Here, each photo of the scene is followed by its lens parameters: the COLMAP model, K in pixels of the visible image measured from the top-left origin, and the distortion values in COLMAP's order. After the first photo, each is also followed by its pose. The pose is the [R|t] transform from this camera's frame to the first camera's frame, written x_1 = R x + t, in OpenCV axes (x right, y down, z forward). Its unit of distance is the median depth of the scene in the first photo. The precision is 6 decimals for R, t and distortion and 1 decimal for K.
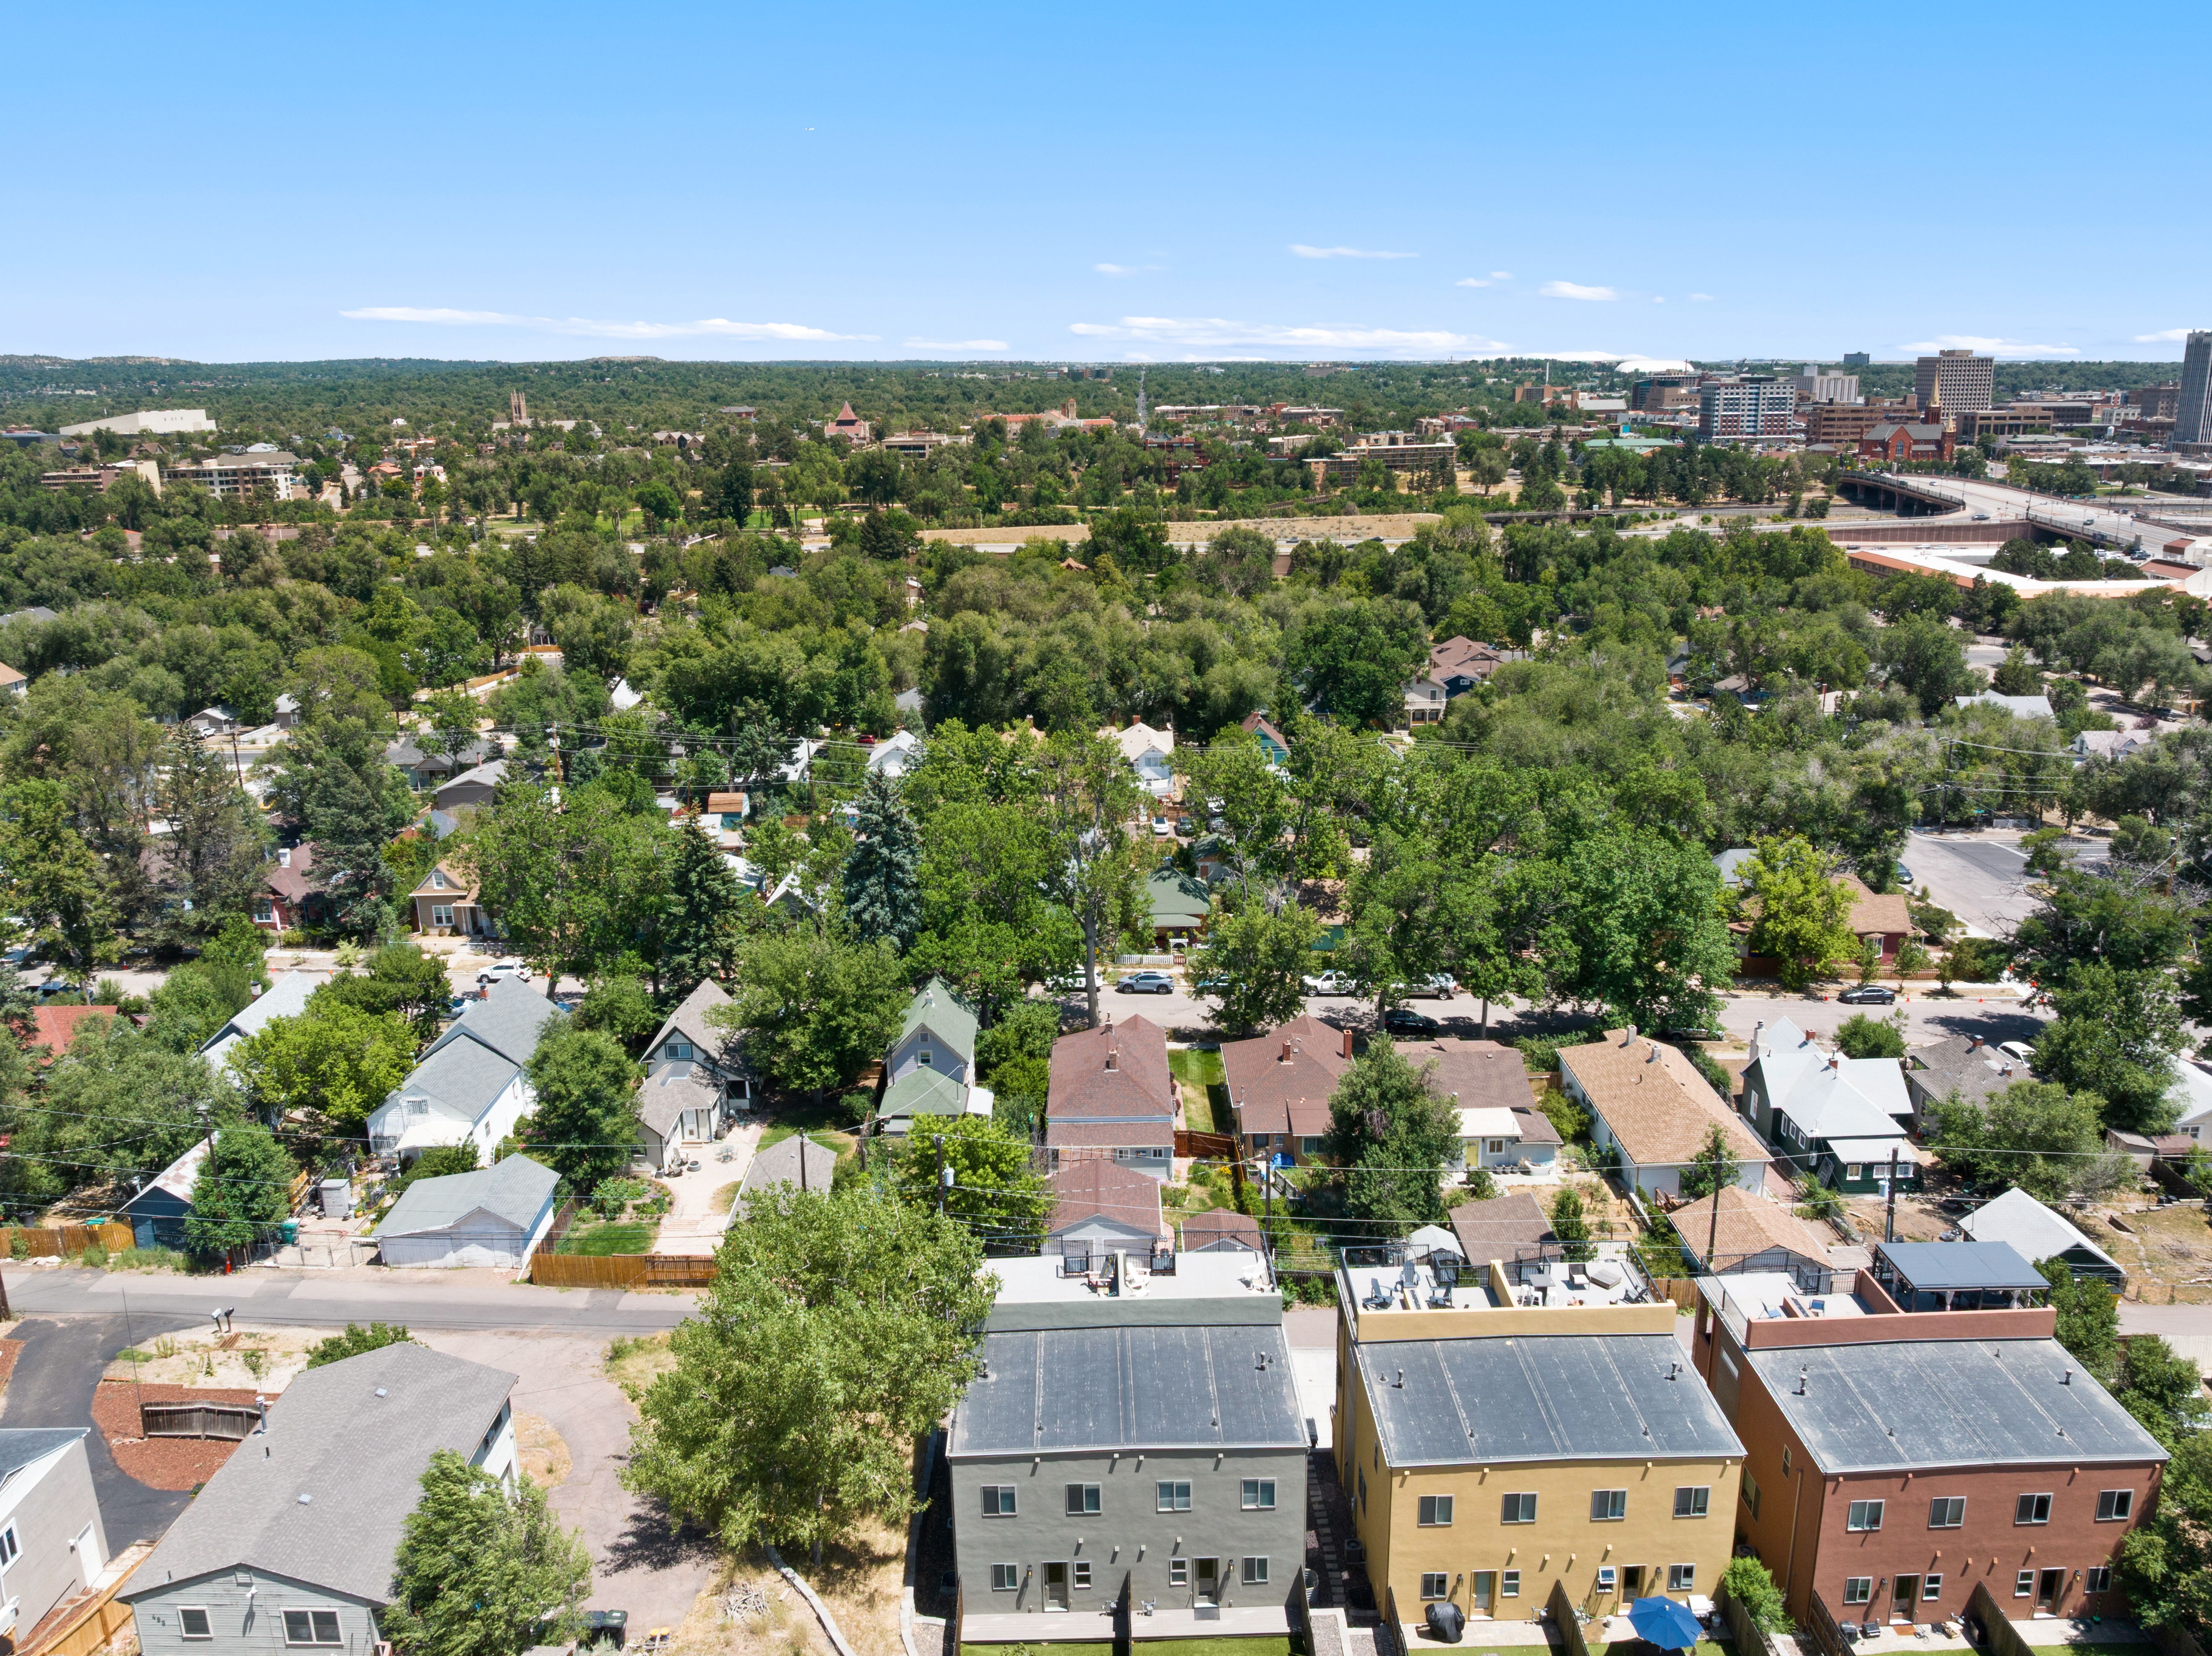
lens RADIAL K [[1710.9, 0, 1062.9], [0, 1710.9, 824.6], [0, 0, 1]] dist [-0.031357, -0.009599]
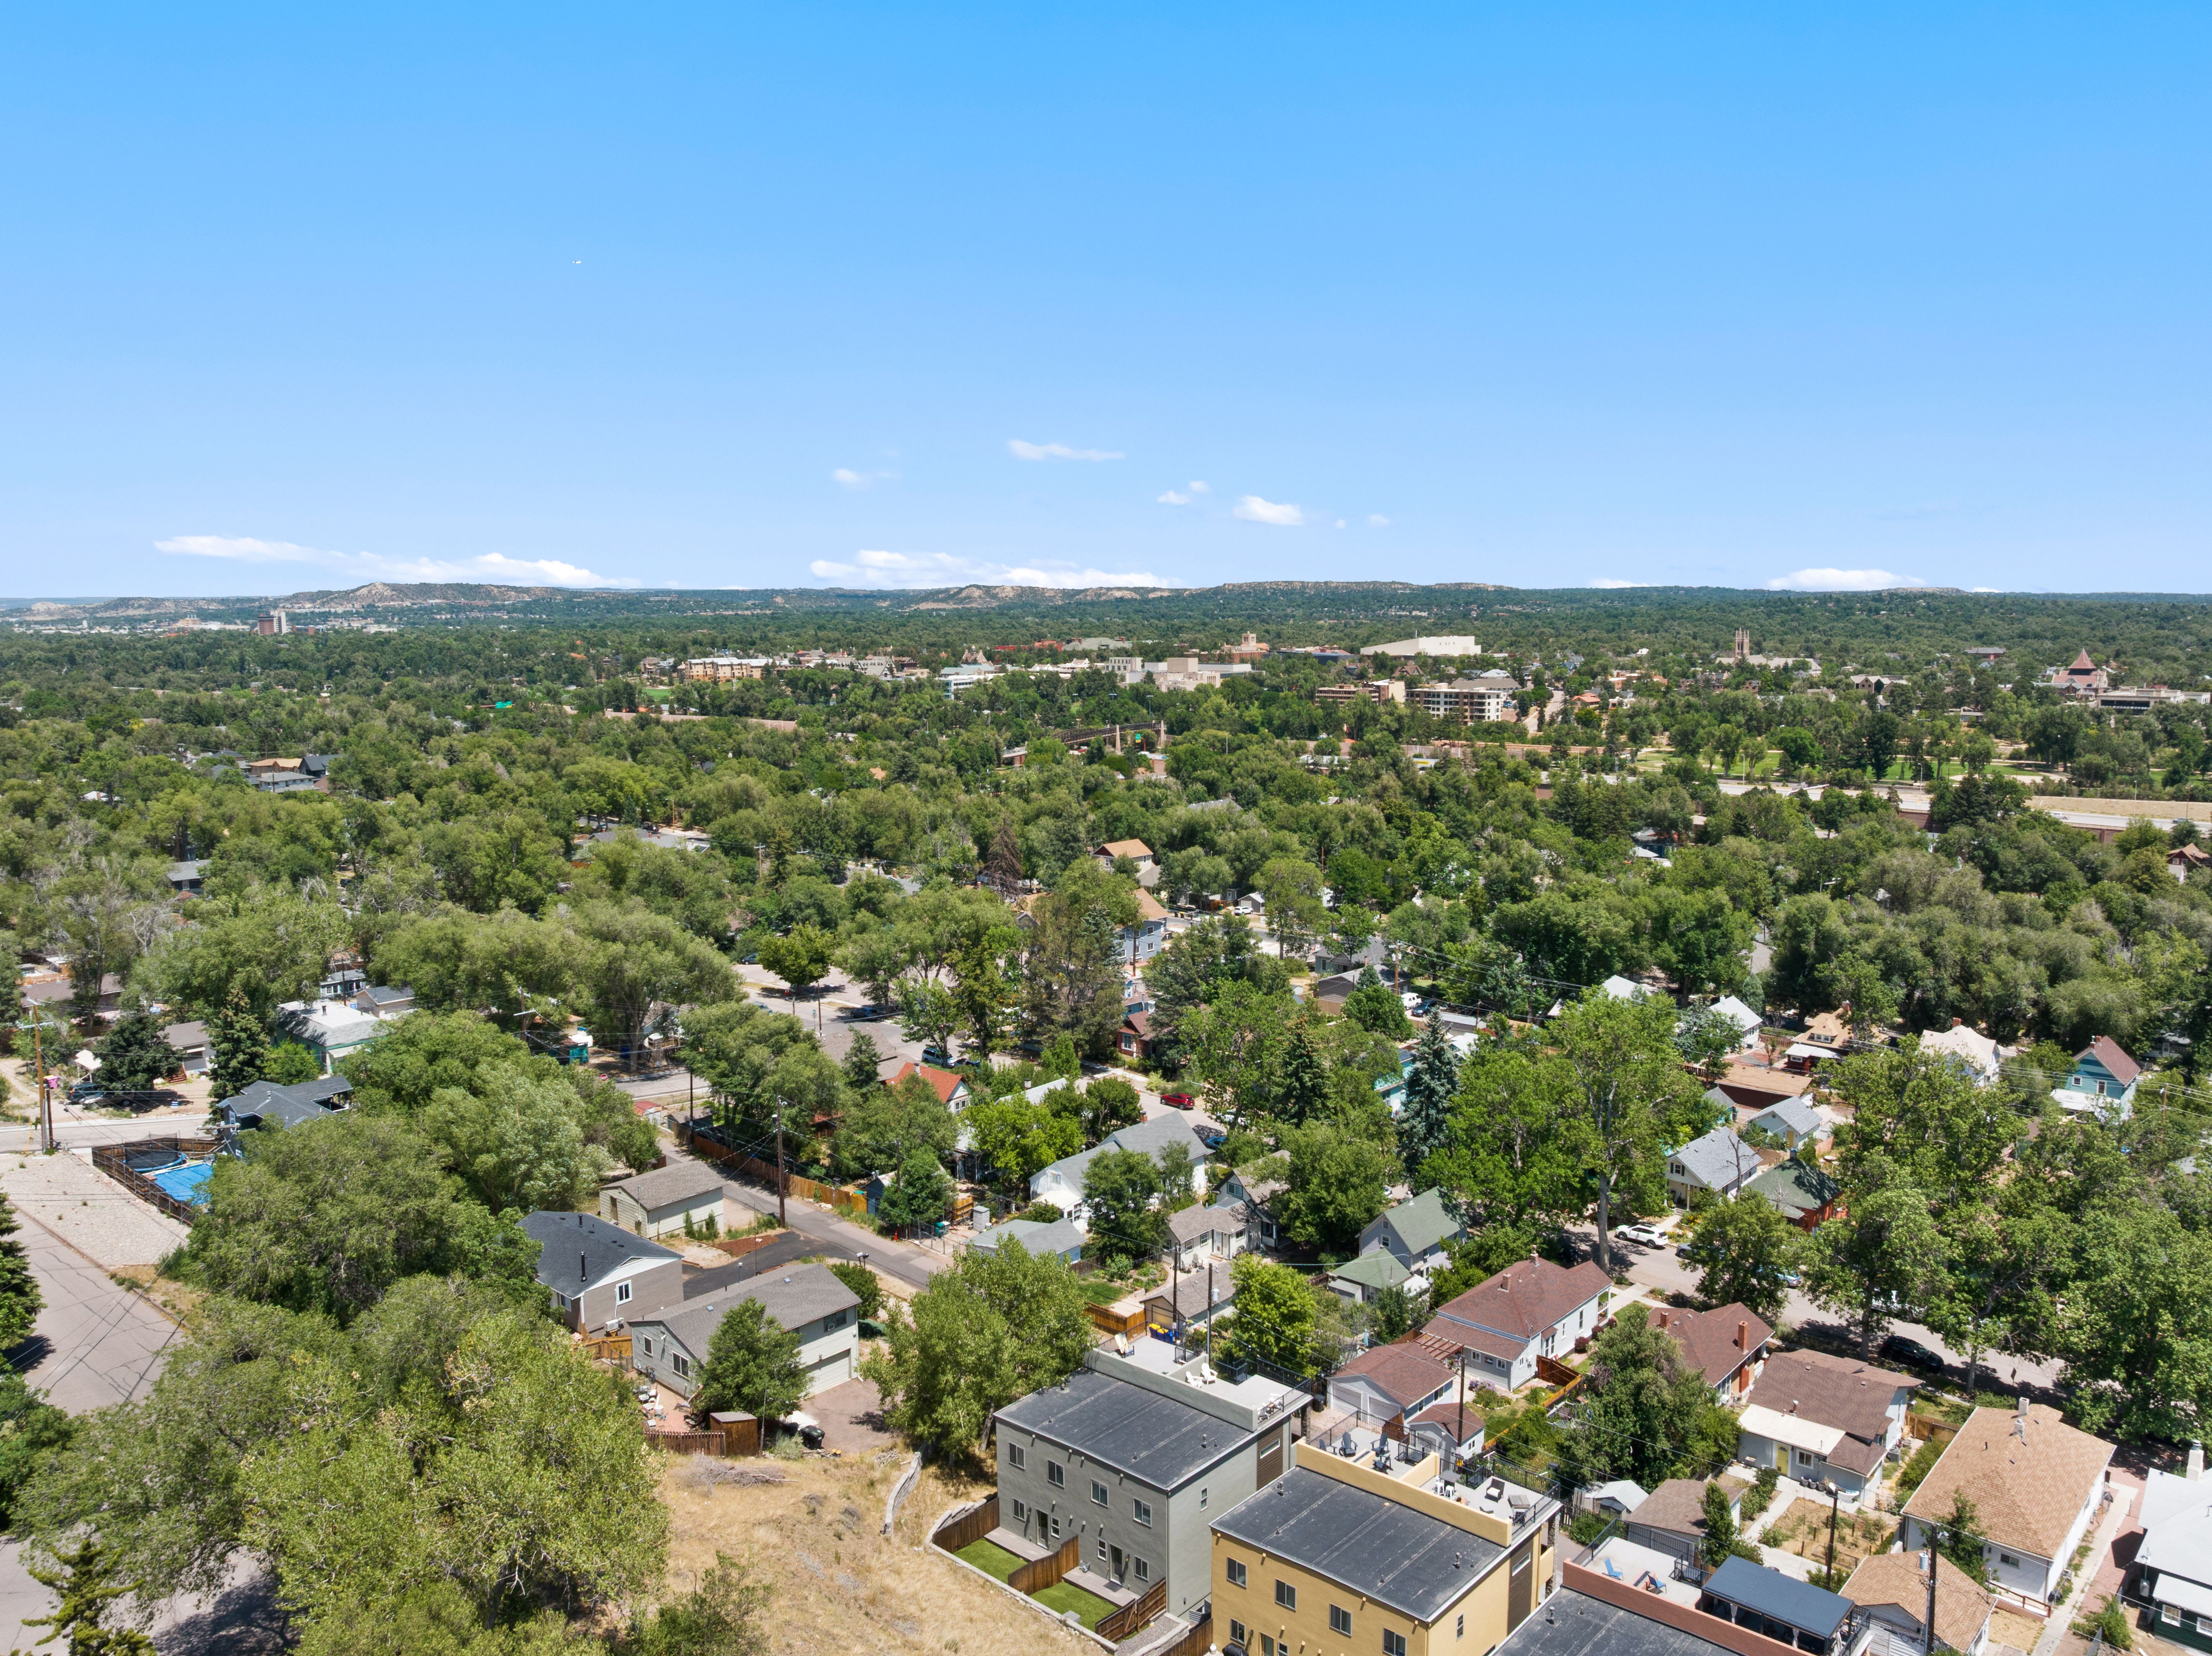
lens RADIAL K [[1710.9, 0, 1062.9], [0, 1710.9, 824.6], [0, 0, 1]] dist [-0.031357, -0.009599]
pose [[0.721781, 0.095278, -0.685532, 0.158157], [-0.176014, 0.983184, -0.048674, -0.016991], [0.669367, 0.155795, 0.726413, -0.032775]]
